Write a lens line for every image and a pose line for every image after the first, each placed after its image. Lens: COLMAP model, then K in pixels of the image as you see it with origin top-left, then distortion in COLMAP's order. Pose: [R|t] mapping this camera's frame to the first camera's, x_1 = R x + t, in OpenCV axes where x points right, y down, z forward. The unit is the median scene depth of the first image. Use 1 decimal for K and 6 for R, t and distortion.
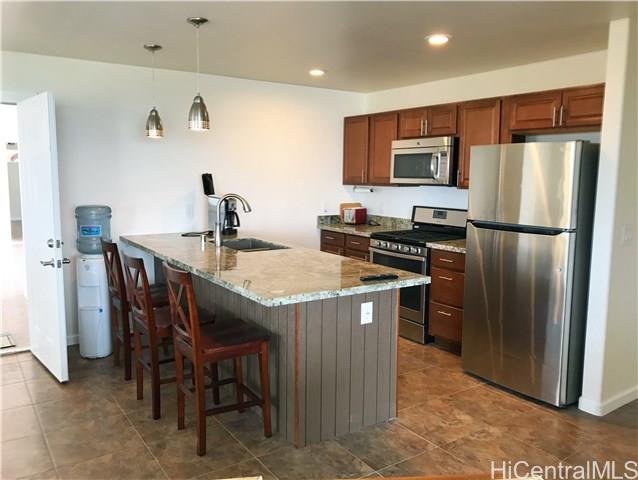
lens RADIAL K [[538.7, 0, 319.7], [0, 538.7, 241.4], [0, 0, 1]] dist [0.038261, -0.030972]
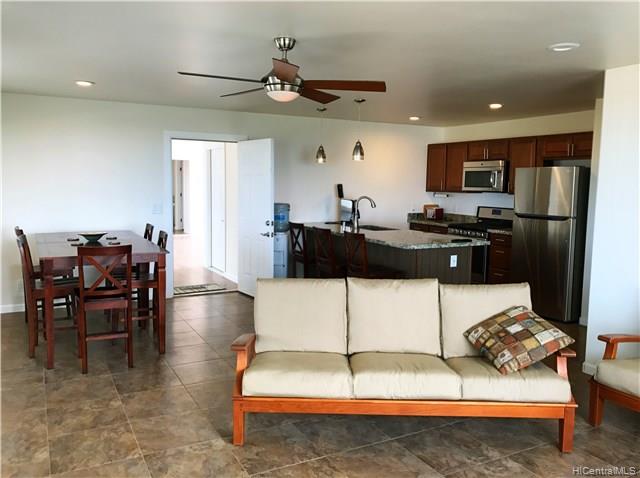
lens RADIAL K [[540.4, 0, 316.0], [0, 540.4, 237.3], [0, 0, 1]] dist [0.038261, -0.030972]
pose [[0.994196, 0.014146, -0.106652, -0.128796], [-0.016694, 0.999595, -0.023035, 0.073649], [0.106283, 0.024682, 0.994030, -0.620484]]
